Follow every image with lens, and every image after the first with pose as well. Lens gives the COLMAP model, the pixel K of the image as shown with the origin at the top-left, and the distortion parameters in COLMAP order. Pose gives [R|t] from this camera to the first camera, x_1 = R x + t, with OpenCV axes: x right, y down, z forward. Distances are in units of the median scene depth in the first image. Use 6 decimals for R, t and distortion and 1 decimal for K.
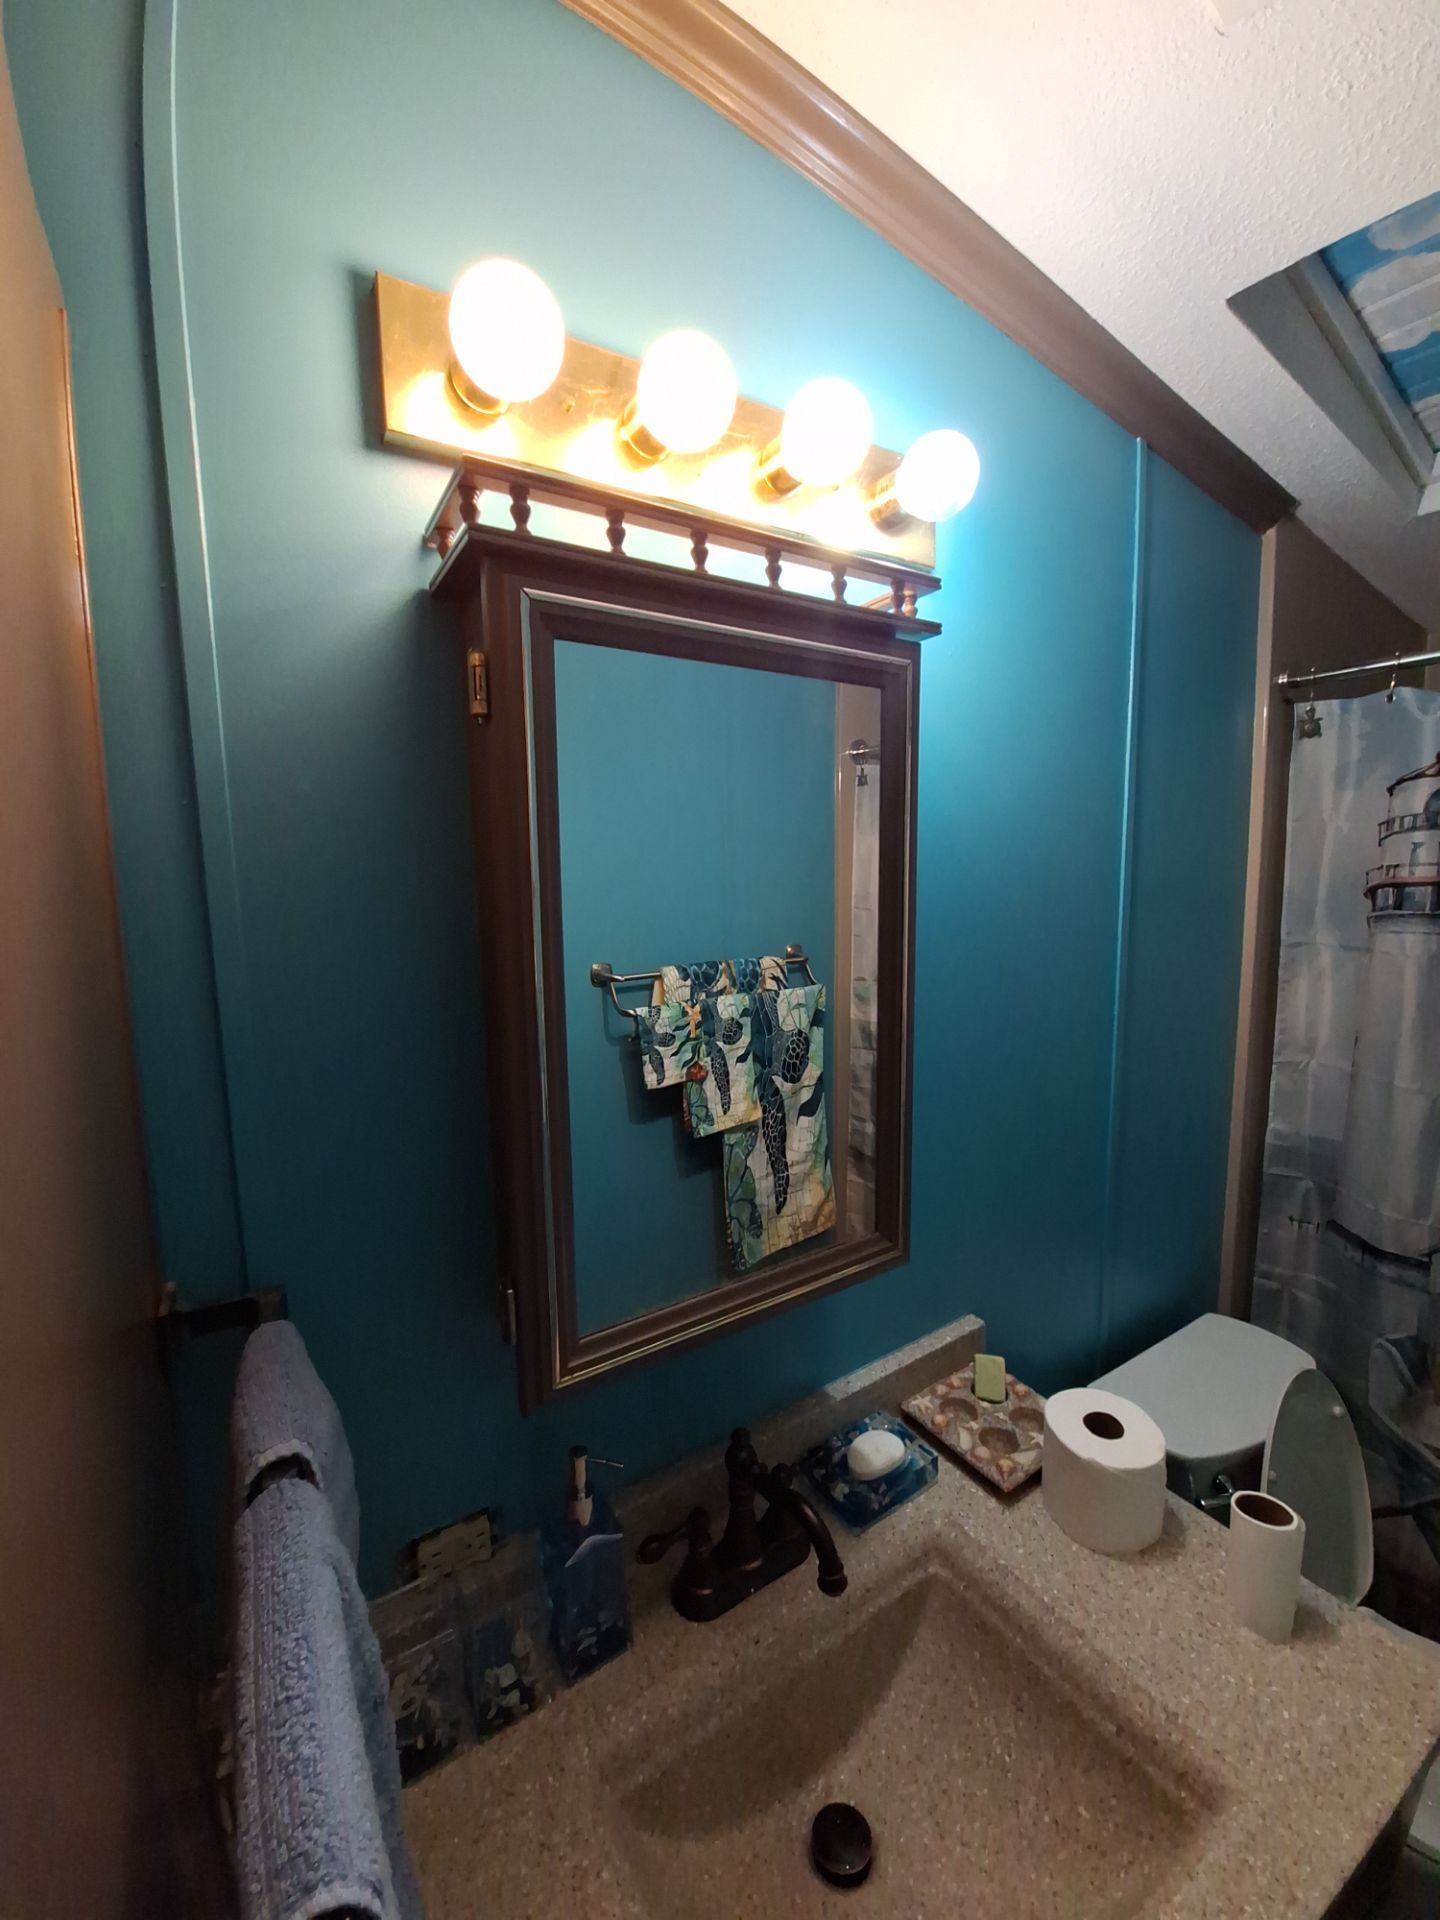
lens RADIAL K [[773.7, 0, 710.7], [0, 773.7, 949.2], [0, 0, 1]] dist [0.003044, -0.011160]
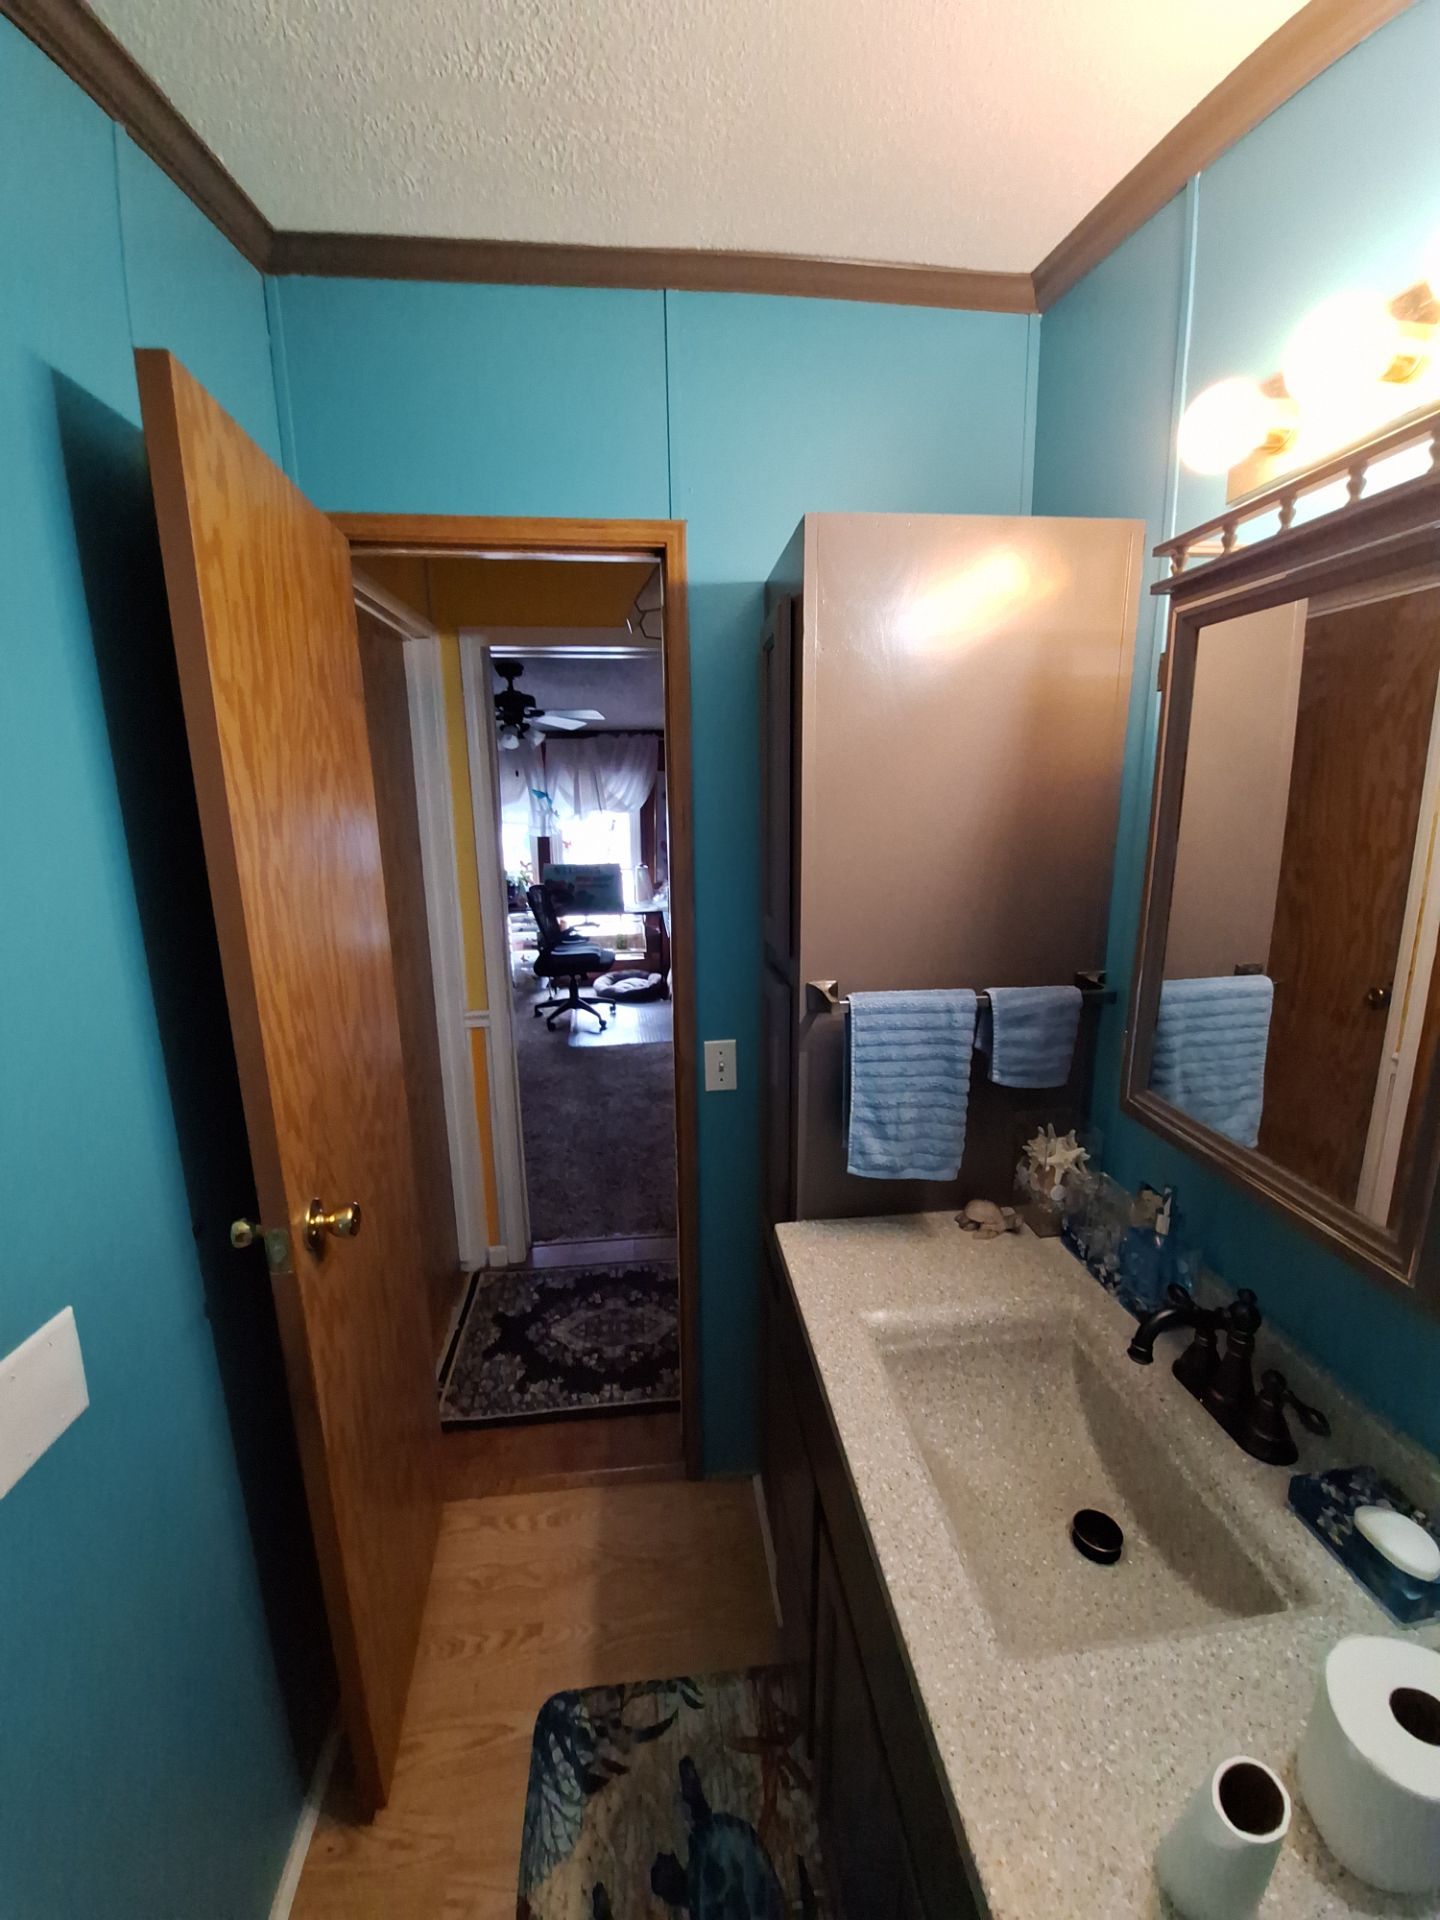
lens RADIAL K [[752.3, 0, 713.7], [0, 752.3, 954.1], [0, 0, 1]] dist [0.001494, -0.010547]
pose [[-0.456086, 0.212722, -0.864138, 0.960977], [-0.074652, 0.958445, 0.275337, -0.072152], [0.886799, 0.190087, -0.421254, 0.526936]]
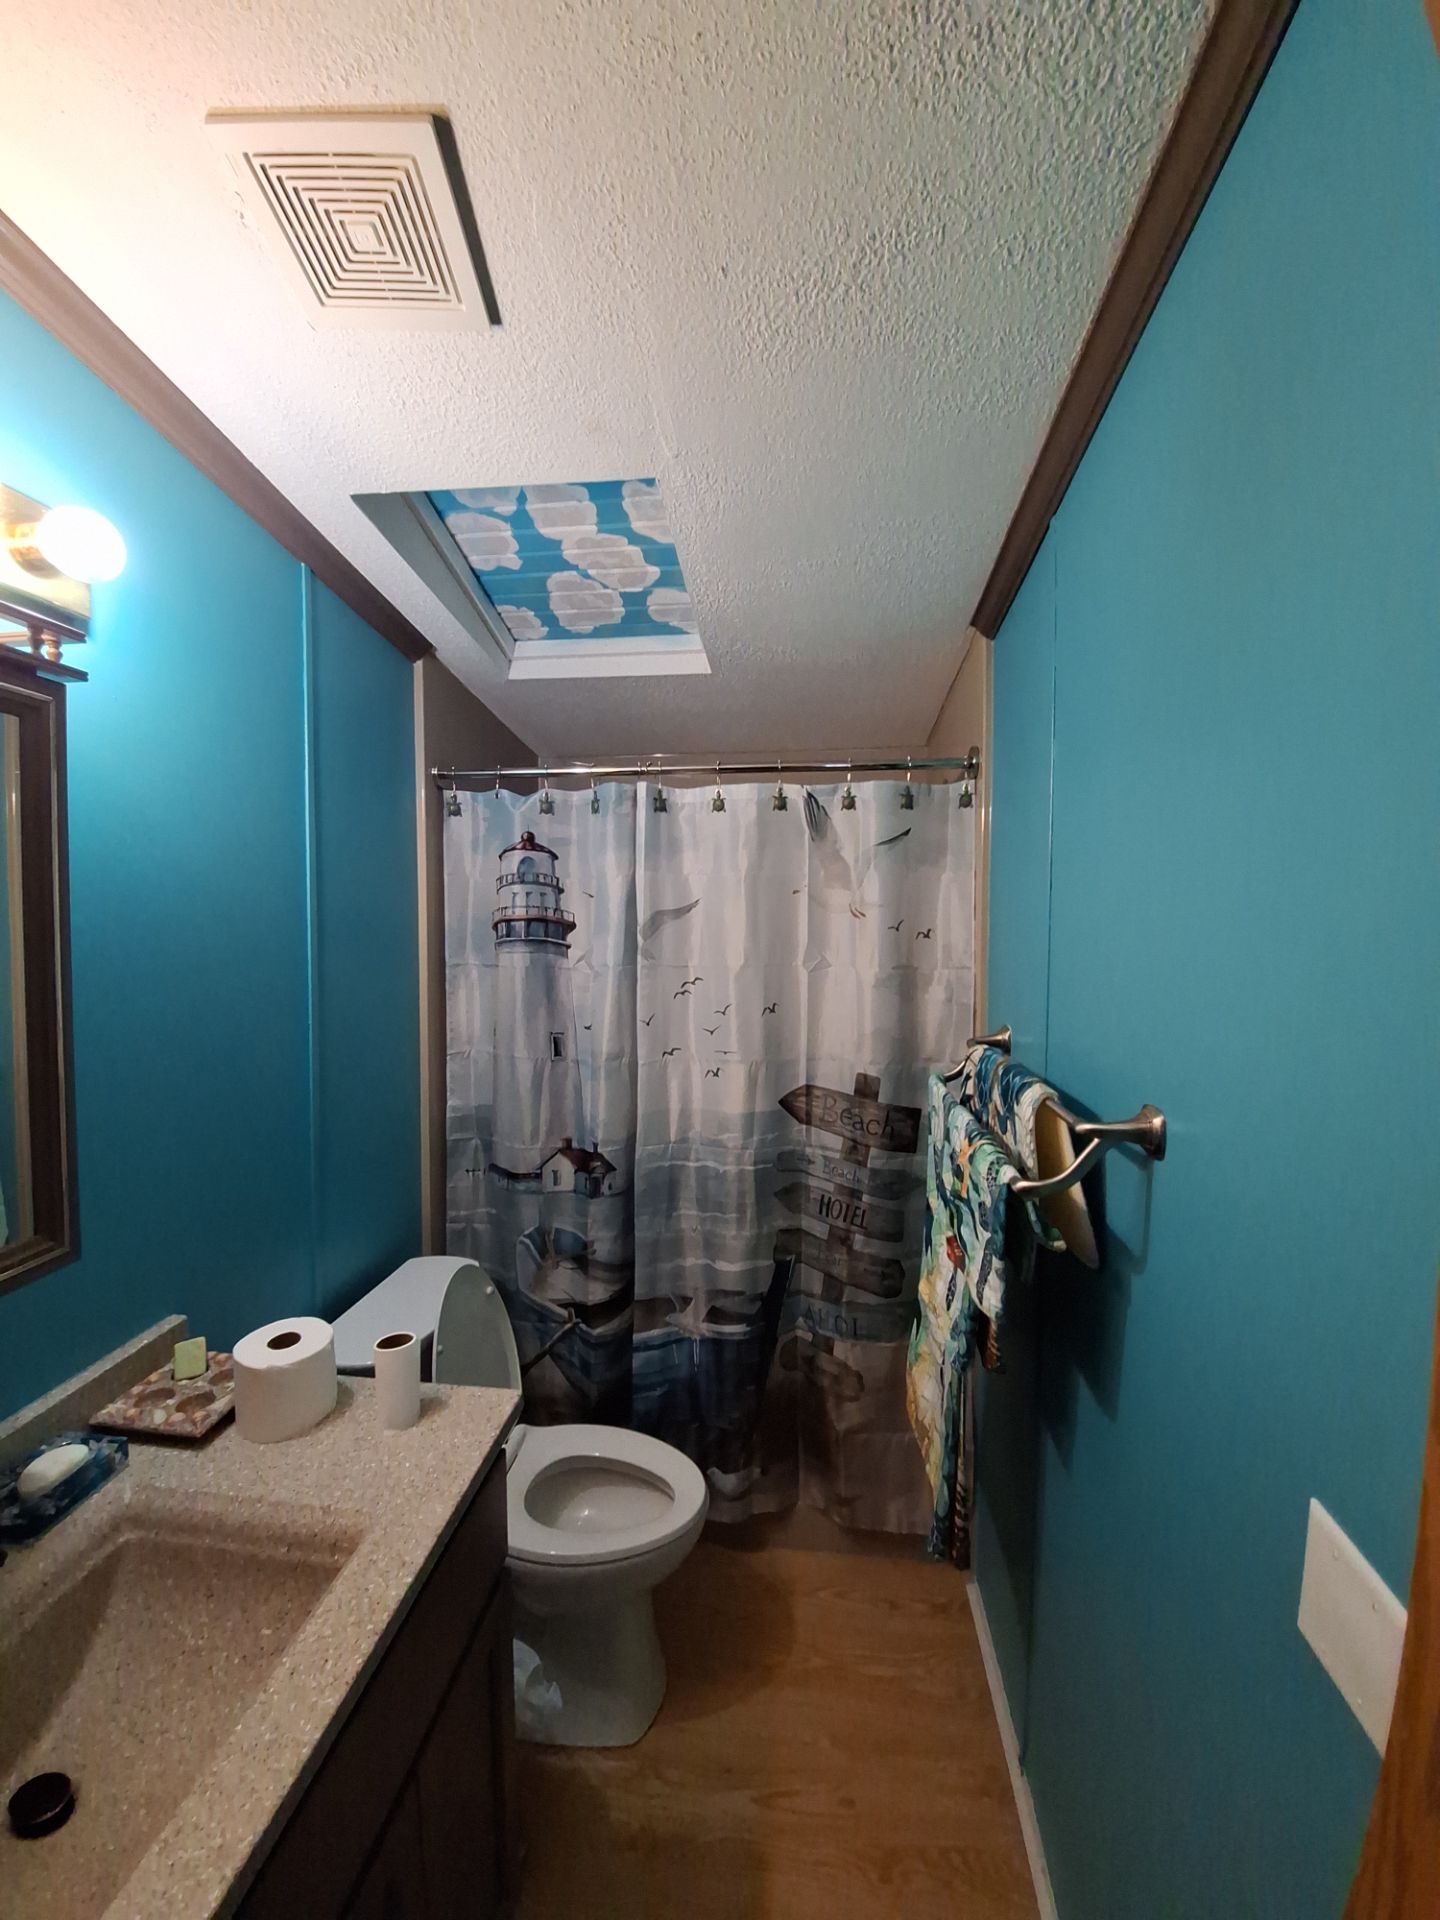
lens RADIAL K [[764.6, 0, 726.2], [0, 764.6, 950.0], [0, 0, 1]] dist [-0.006014, -0.004927]
pose [[0.624542, -0.013049, 0.780882, 0.005461], [0.068750, 0.996897, -0.038326, 0.073604], [-0.777959, 0.077622, 0.623501, -0.305401]]
